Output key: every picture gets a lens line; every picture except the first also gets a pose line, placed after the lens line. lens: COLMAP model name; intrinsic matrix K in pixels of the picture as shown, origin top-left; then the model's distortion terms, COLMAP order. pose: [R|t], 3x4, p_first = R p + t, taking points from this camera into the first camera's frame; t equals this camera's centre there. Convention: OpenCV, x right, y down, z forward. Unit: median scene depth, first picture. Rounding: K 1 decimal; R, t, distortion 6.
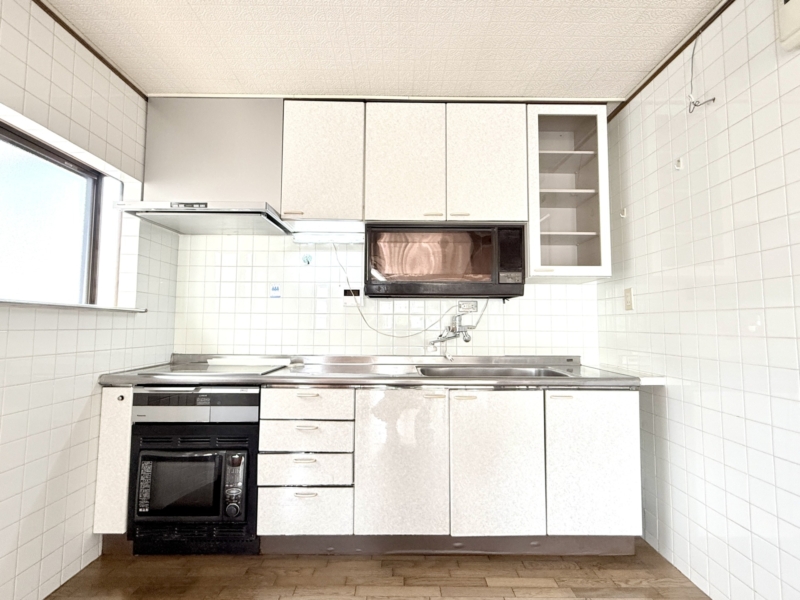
lens RADIAL K [[371.2, 0, 401.4], [0, 371.2, 299.9], [0, 0, 1]] dist [0.002267, 0.000069]
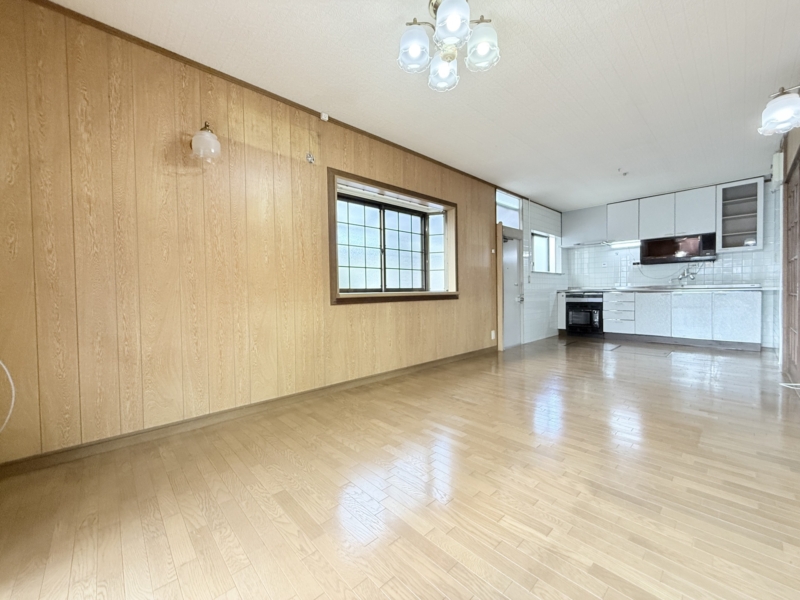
lens RADIAL K [[320.4, 0, 399.9], [0, 320.4, 299.3], [0, 0, 1]] dist [0.001257, 0.000204]
pose [[0.677669, 0.002792, -0.735362, 0.565545], [0.061428, 0.996283, 0.060391, -0.007430], [0.732797, -0.086097, 0.674978, -2.525054]]
